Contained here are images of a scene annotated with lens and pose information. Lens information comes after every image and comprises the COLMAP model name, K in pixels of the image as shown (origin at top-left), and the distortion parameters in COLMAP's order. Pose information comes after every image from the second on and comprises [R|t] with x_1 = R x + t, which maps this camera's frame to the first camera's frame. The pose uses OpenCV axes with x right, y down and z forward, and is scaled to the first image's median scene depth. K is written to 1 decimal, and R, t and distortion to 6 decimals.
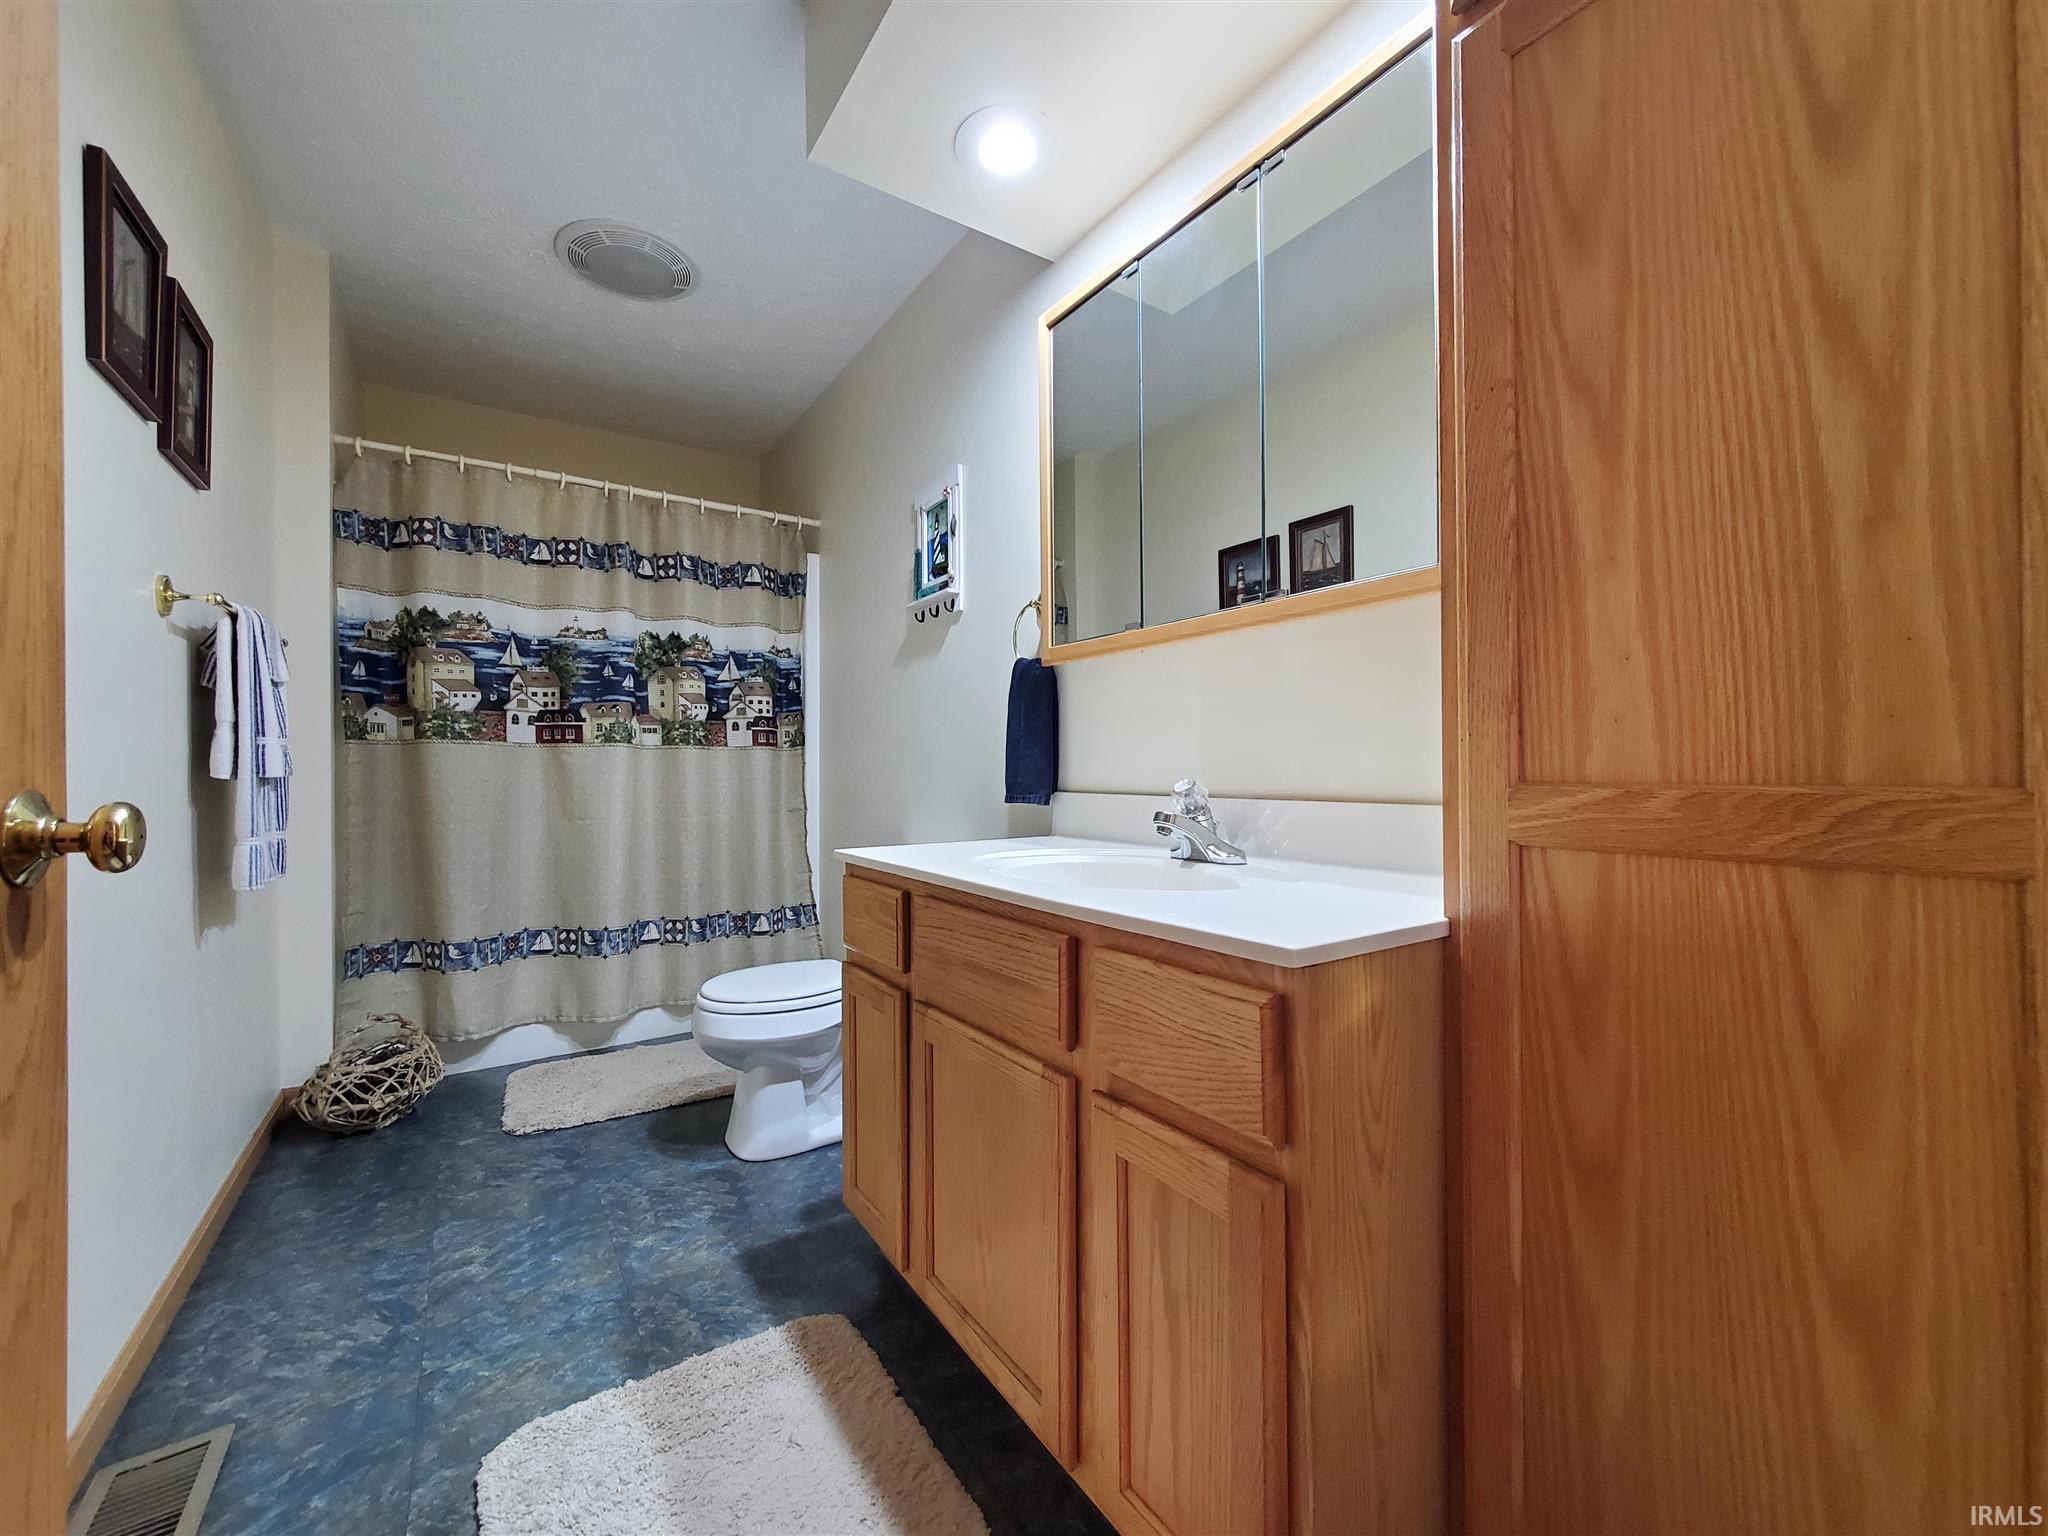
lens RADIAL K [[832.4, 0, 1024.0], [0, 832.4, 768.0], [0, 0, 1]] dist [0.000966, -0.000053]
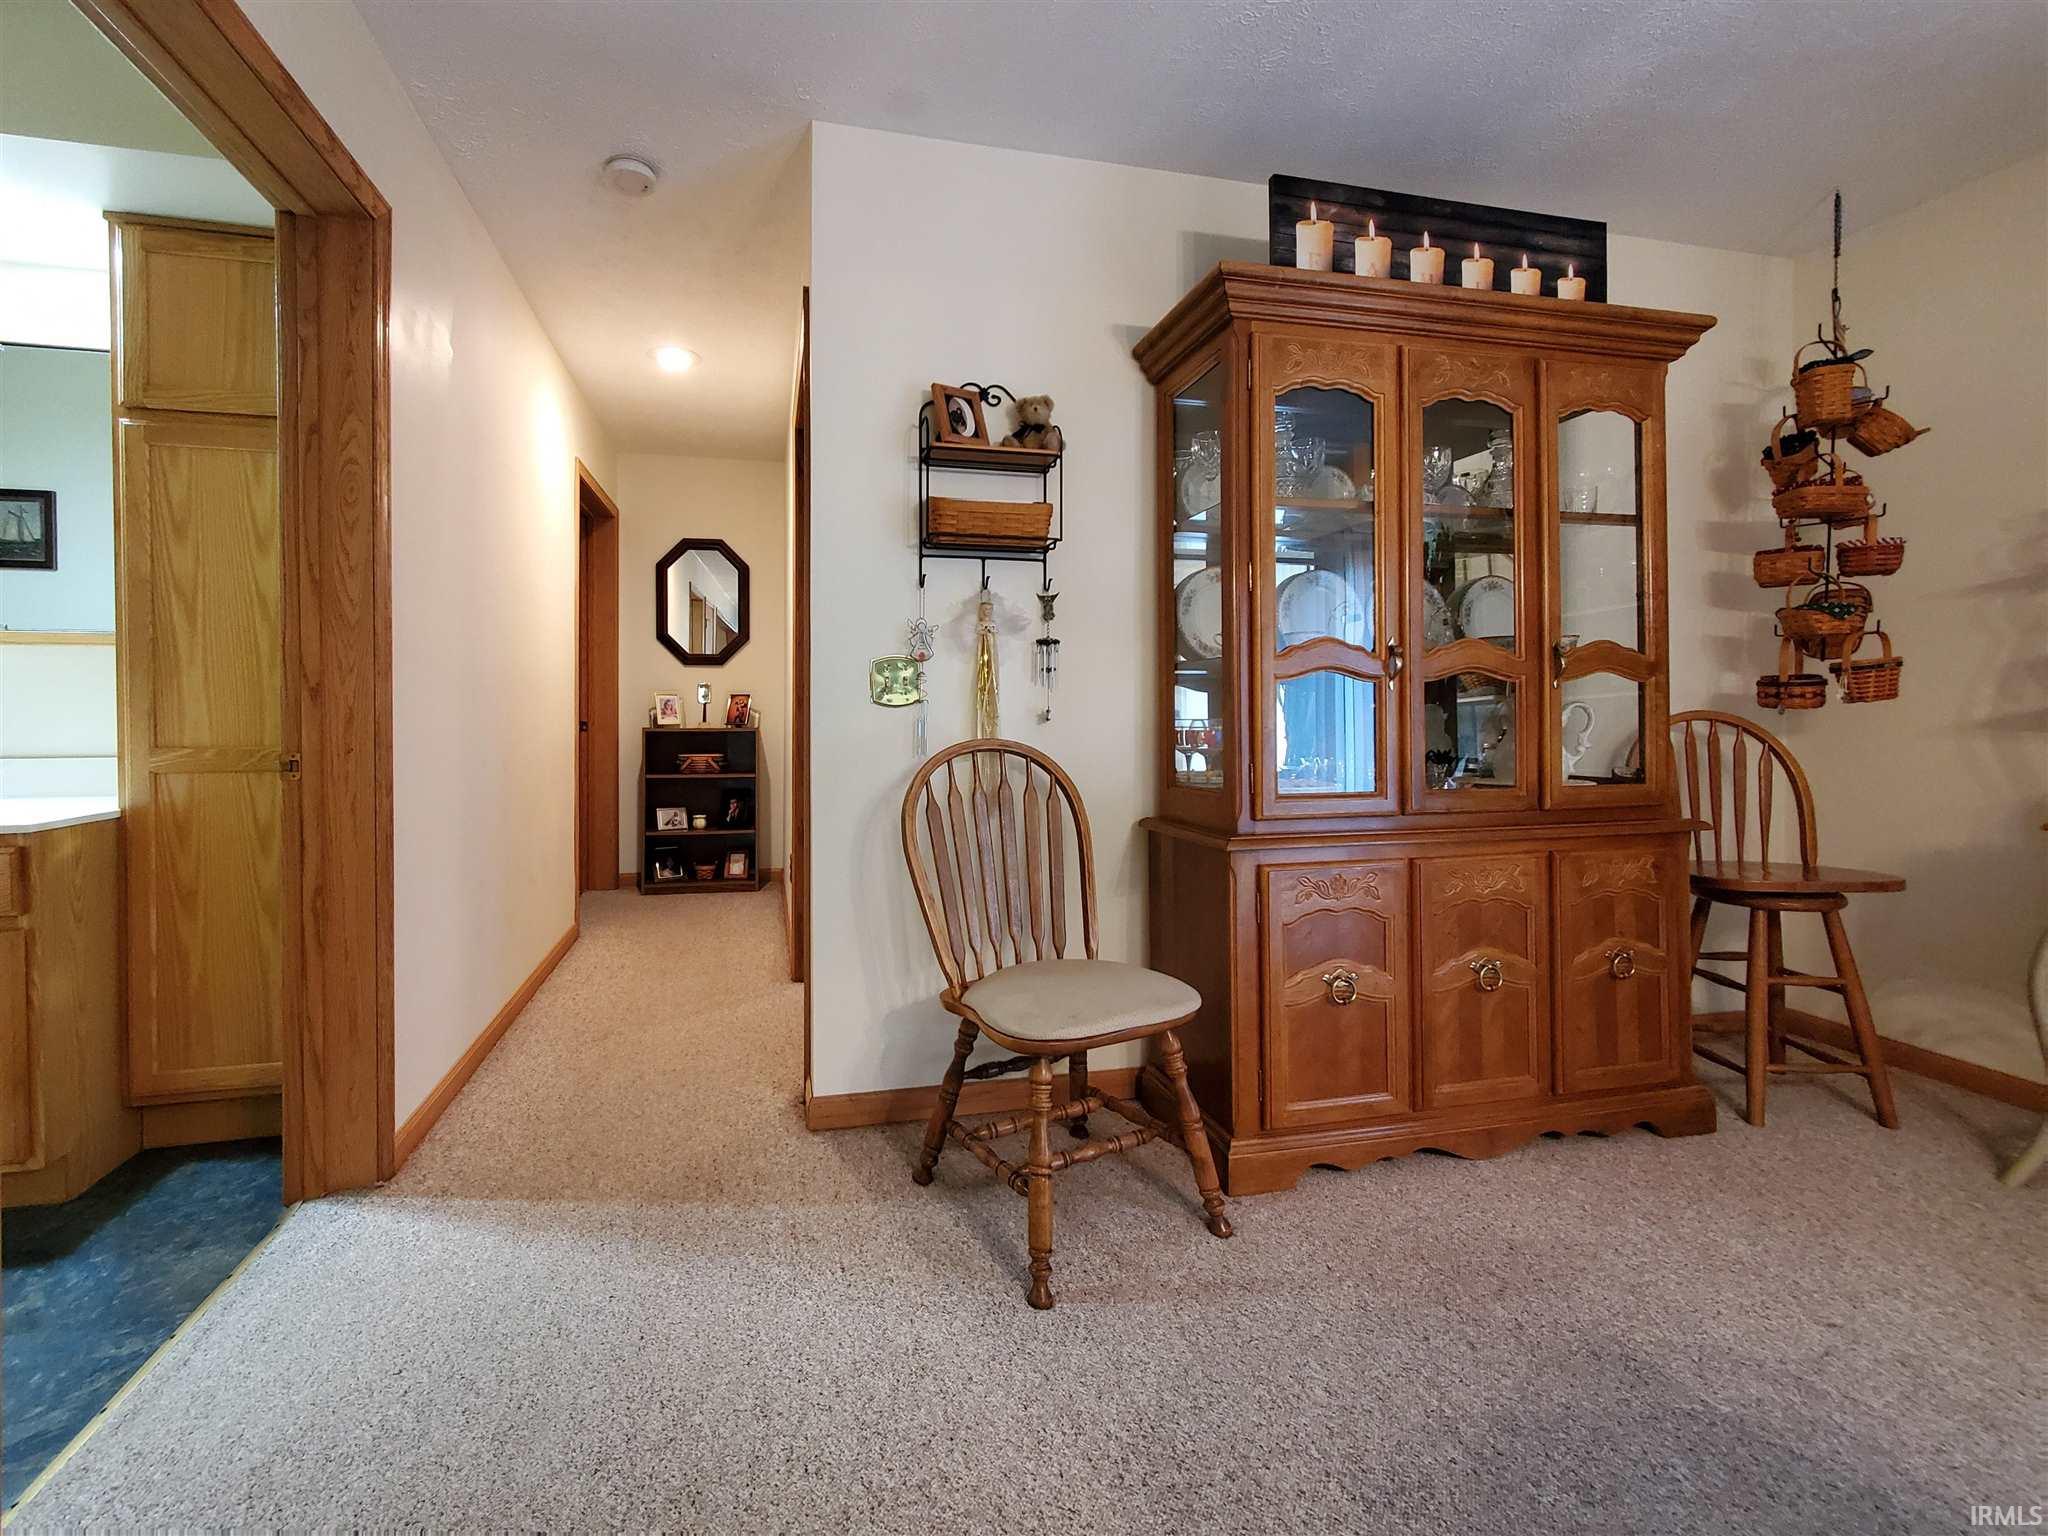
lens RADIAL K [[933.4, 0, 1017.5], [0, 933.4, 710.1], [0, 0, 1]] dist [0.000087, -0.000445]
pose [[0.379970, -0.006591, 0.924975, -0.991897], [-0.004582, 0.999949, 0.009007, -0.129937], [-0.924987, -0.007660, 0.379920, -2.428329]]
